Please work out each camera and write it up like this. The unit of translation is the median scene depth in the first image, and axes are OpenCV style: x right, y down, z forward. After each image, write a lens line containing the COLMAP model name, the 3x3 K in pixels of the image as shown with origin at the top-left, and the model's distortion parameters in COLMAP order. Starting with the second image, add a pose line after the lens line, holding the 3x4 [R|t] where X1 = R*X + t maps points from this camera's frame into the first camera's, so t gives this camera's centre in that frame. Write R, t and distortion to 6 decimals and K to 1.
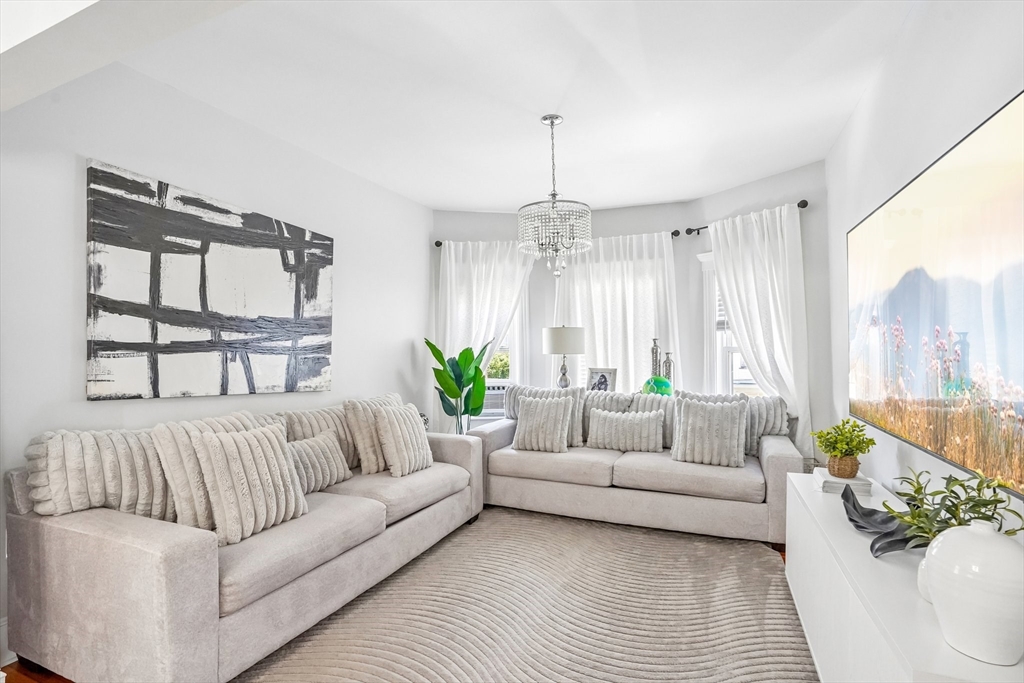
lens RADIAL K [[490.6, 0, 506.4], [0, 490.6, 356.2], [0, 0, 1]] dist [-0.053609, 0.013407]
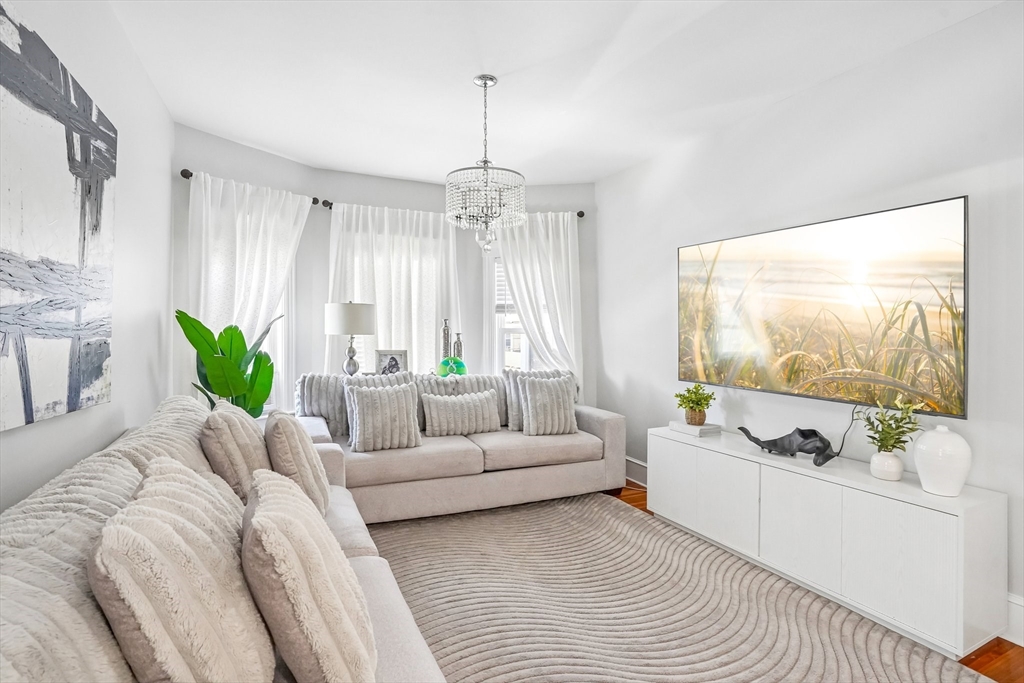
lens RADIAL K [[490.6, 0, 521.7], [0, 490.6, 332.6], [0, 0, 1]] dist [-0.053609, 0.013407]
pose [[0.667435, 0.003301, 0.744661, -0.404249], [-0.000062, 0.999990, -0.004377, -0.005091], [-0.744668, 0.002875, 0.667429, 0.259177]]
